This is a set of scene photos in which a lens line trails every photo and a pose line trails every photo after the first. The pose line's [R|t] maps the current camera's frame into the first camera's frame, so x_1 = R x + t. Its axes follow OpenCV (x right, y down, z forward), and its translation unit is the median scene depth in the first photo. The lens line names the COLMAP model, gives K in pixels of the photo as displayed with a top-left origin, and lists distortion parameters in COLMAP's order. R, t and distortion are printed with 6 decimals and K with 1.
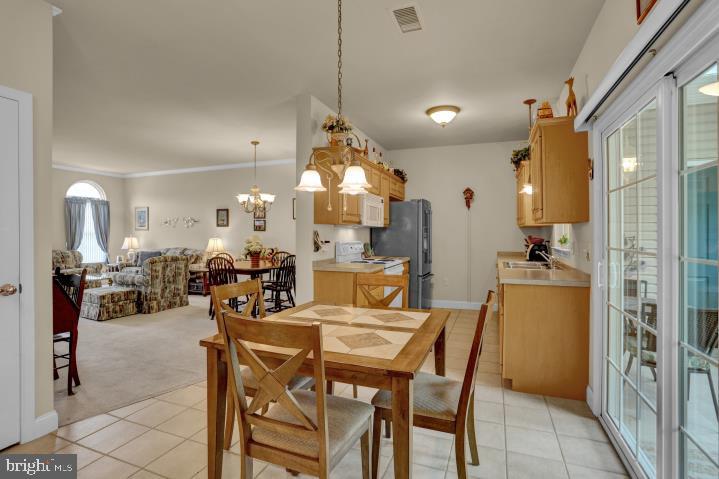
lens RADIAL K [[355.7, 0, 356.4], [0, 355.7, 233.4], [0, 0, 1]] dist [-0.068584, 0.028019]
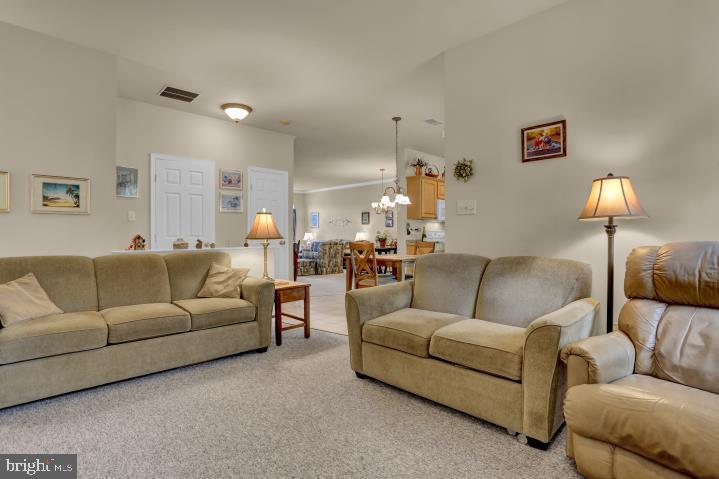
lens RADIAL K [[368.6, 0, 360.0], [0, 368.6, 221.5], [0, 0, 1]] dist [-0.071811, 0.032155]
pose [[0.917628, -0.016896, -0.397080, 0.275914], [0.000366, 0.999131, -0.041668, 0.042963], [0.397439, 0.038091, 0.916838, -0.547174]]
